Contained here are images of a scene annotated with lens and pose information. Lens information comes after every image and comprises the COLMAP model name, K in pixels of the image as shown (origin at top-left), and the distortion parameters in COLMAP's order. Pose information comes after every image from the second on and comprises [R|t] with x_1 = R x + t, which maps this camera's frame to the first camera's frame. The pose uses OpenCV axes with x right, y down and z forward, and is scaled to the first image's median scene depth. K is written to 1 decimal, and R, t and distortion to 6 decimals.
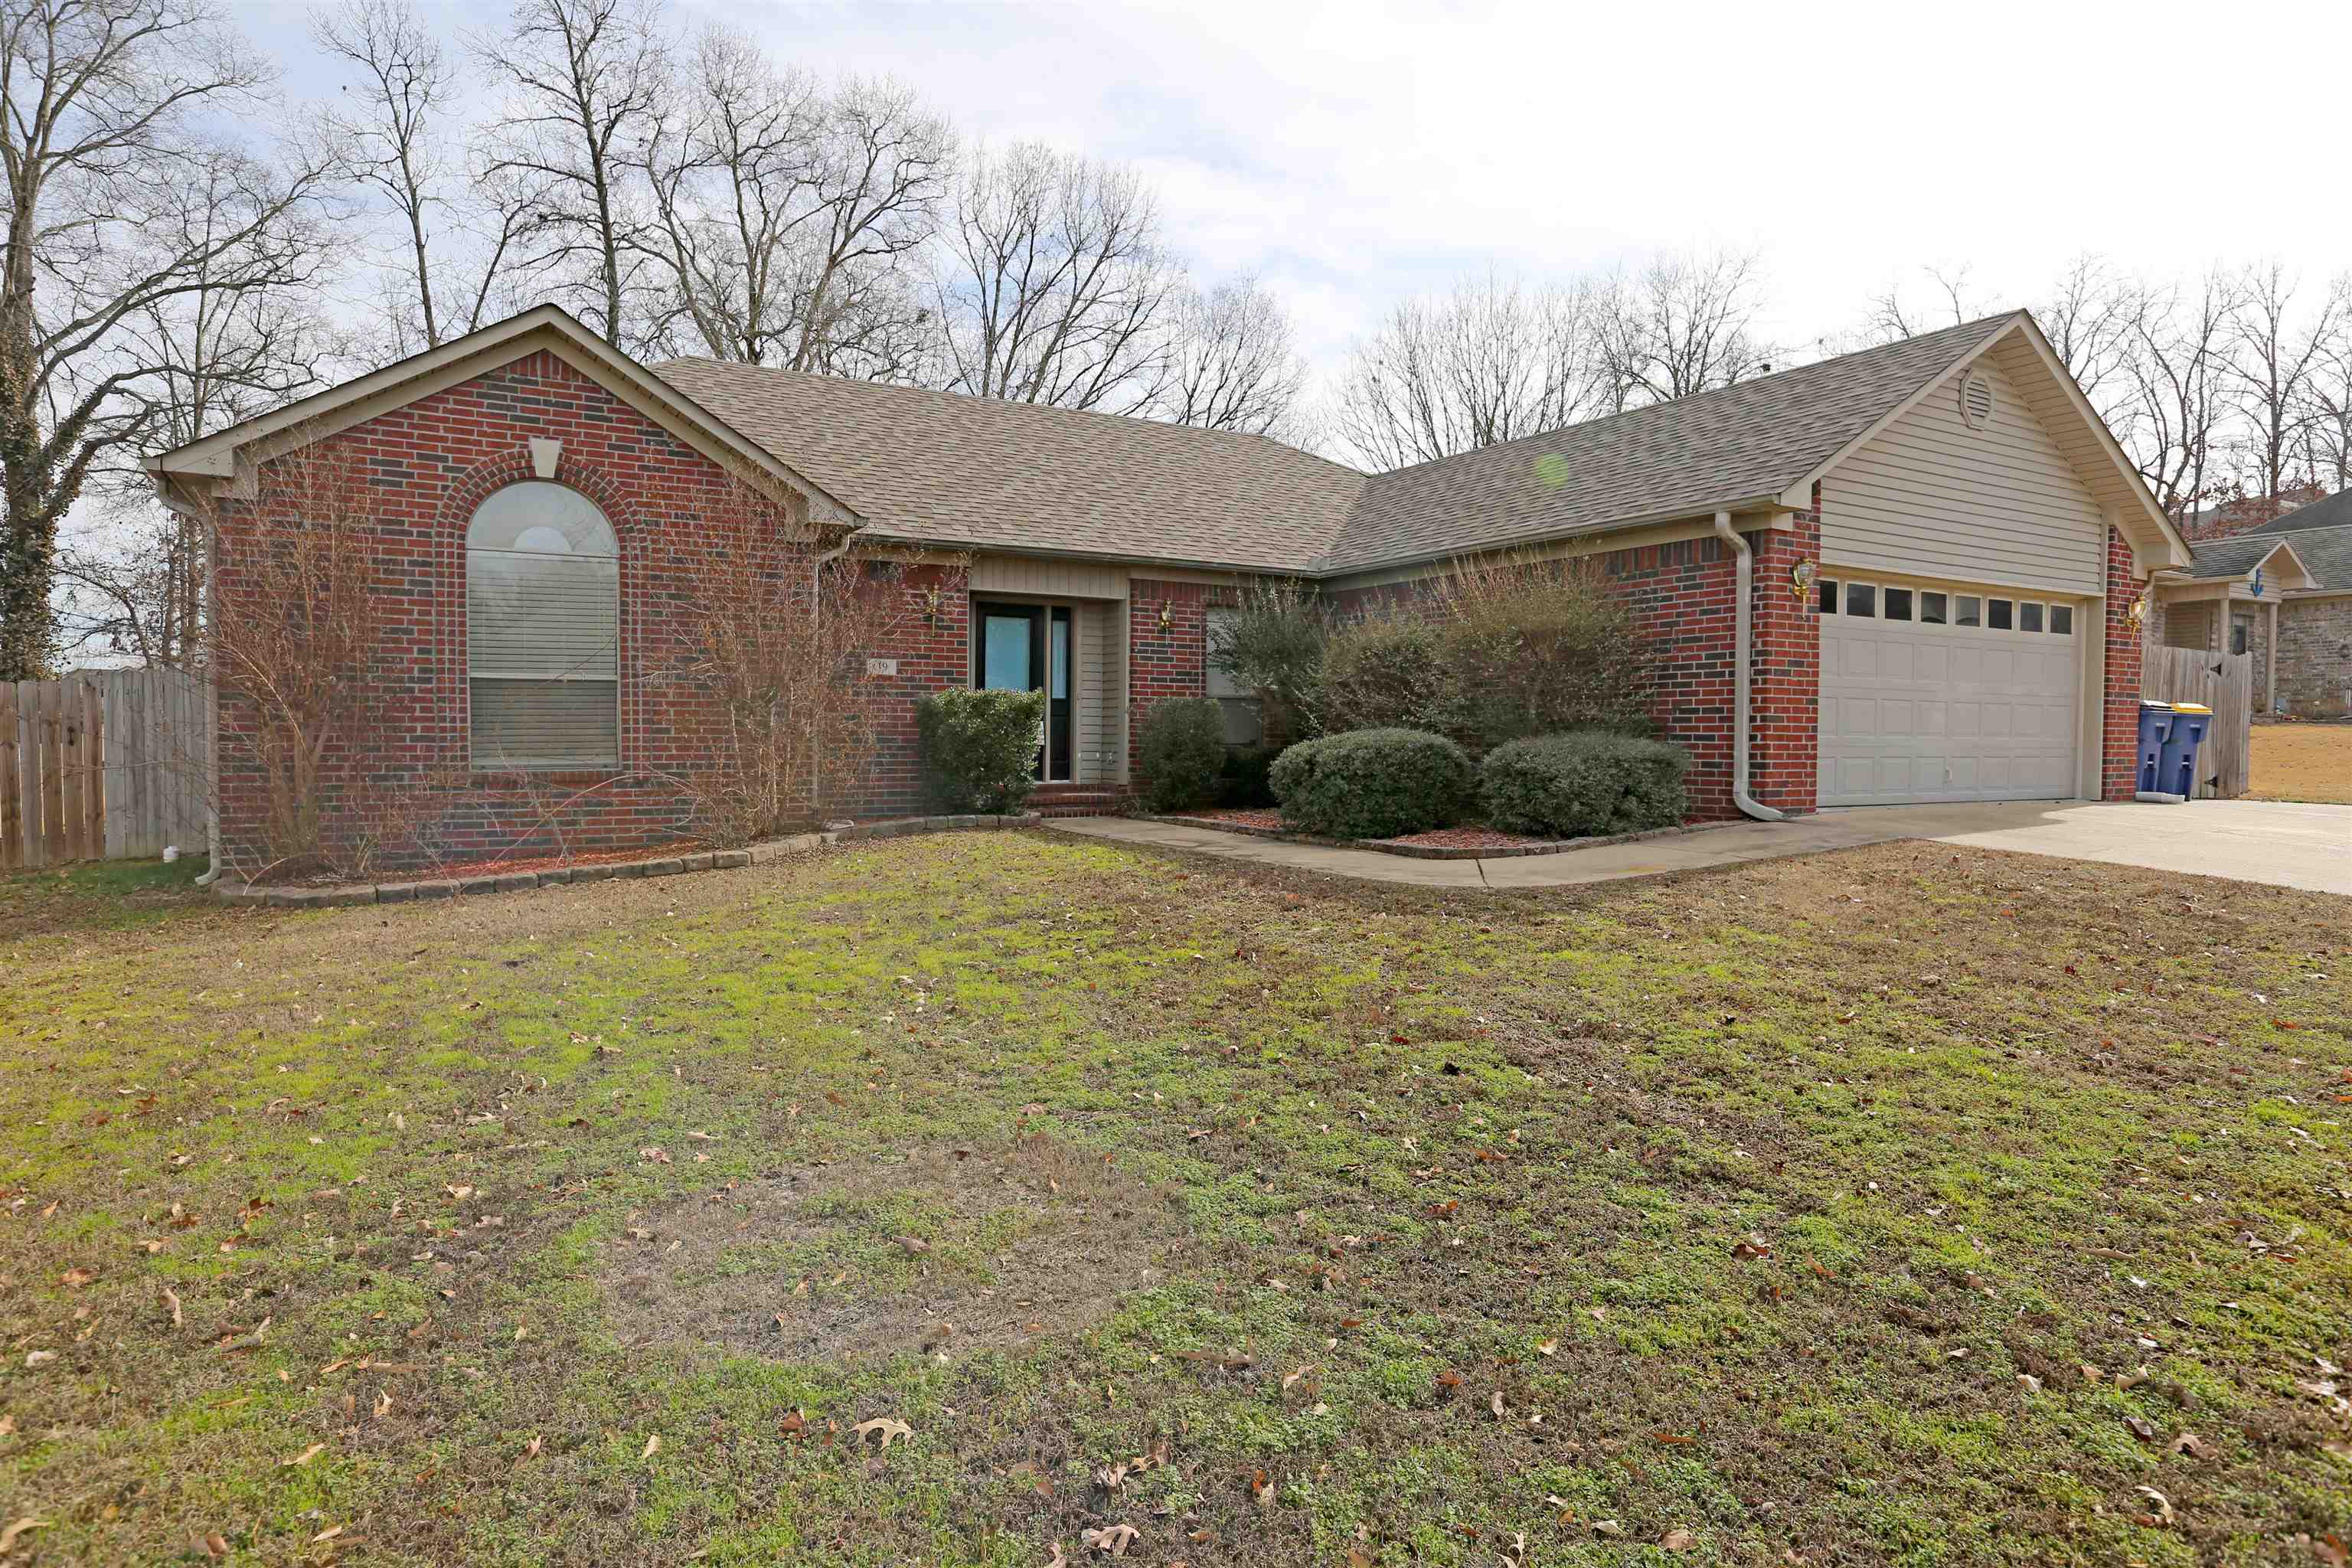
lens RADIAL K [[1330.9, 0, 1176.0], [0, 1330.9, 784.0], [0, 0, 1]] dist [-0.054771, 0.043925]
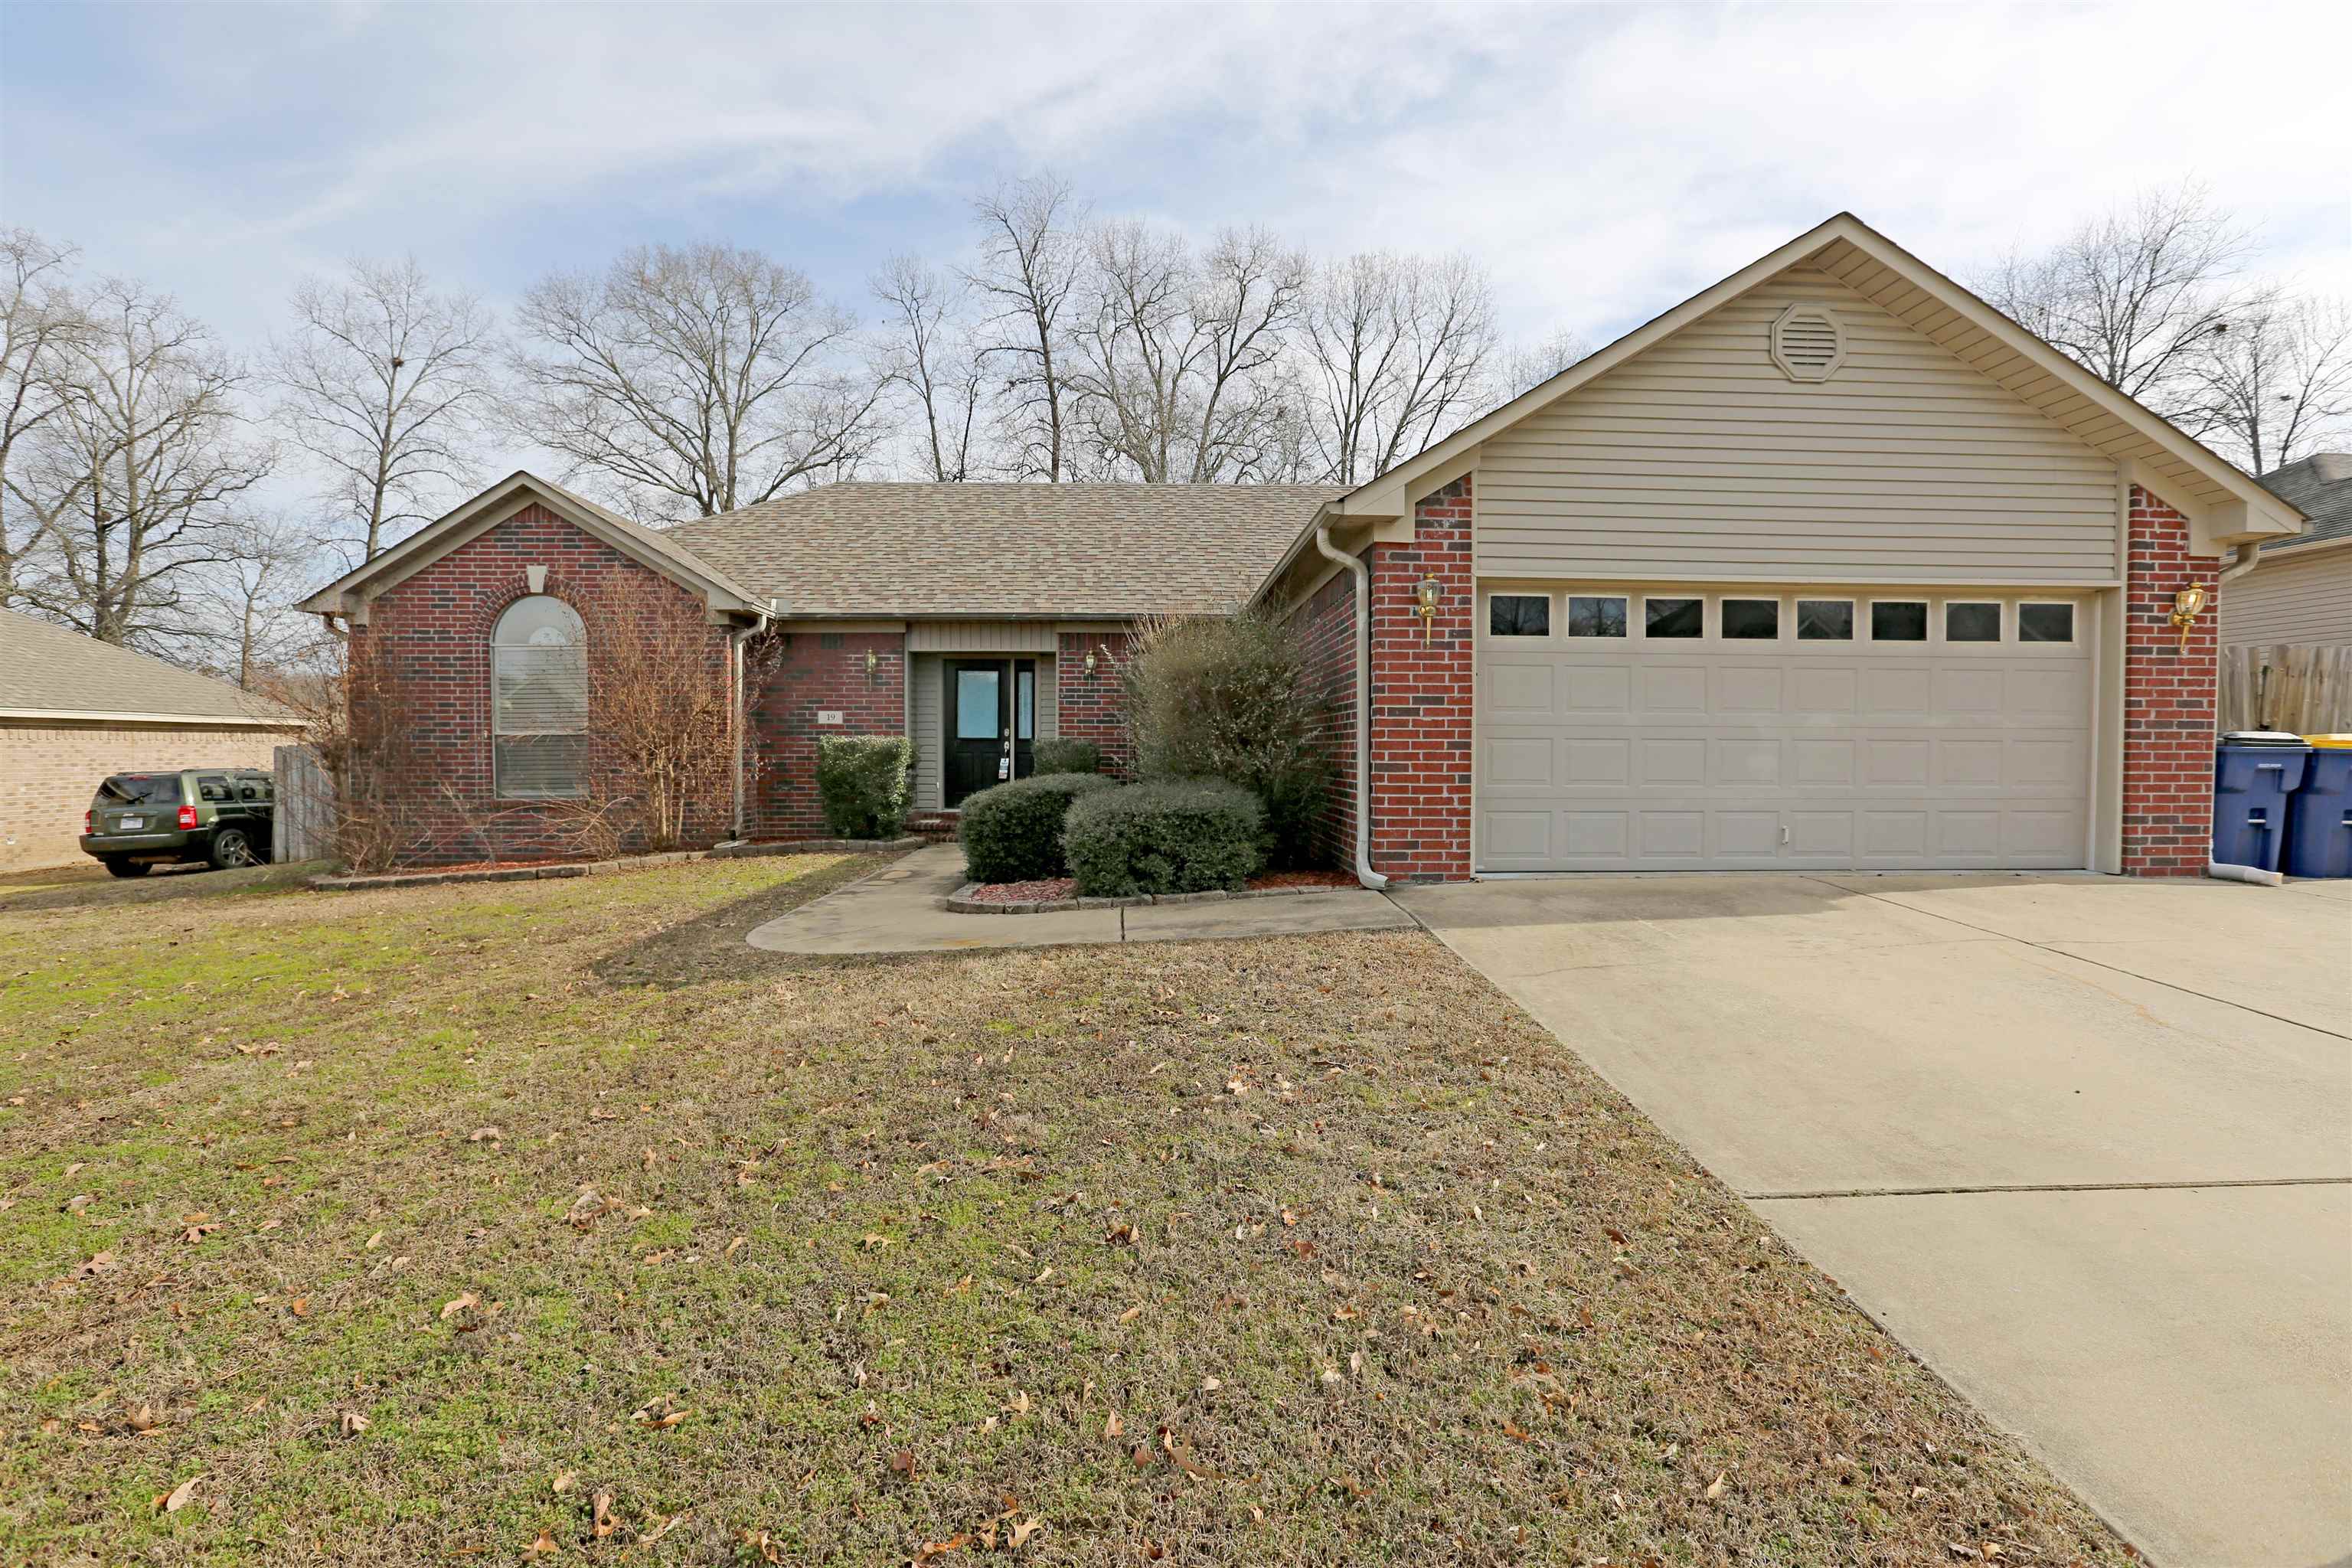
lens RADIAL K [[1066.1, 0, 1166.7], [0, 1066.1, 778.6], [0, 0, 1]] dist [-0.064071, 0.023704]
pose [[0.879279, 0.009815, -0.476207, 0.569435], [-0.014121, 0.999885, -0.005464, -0.031816], [0.476099, 0.011529, 0.879316, 0.294493]]
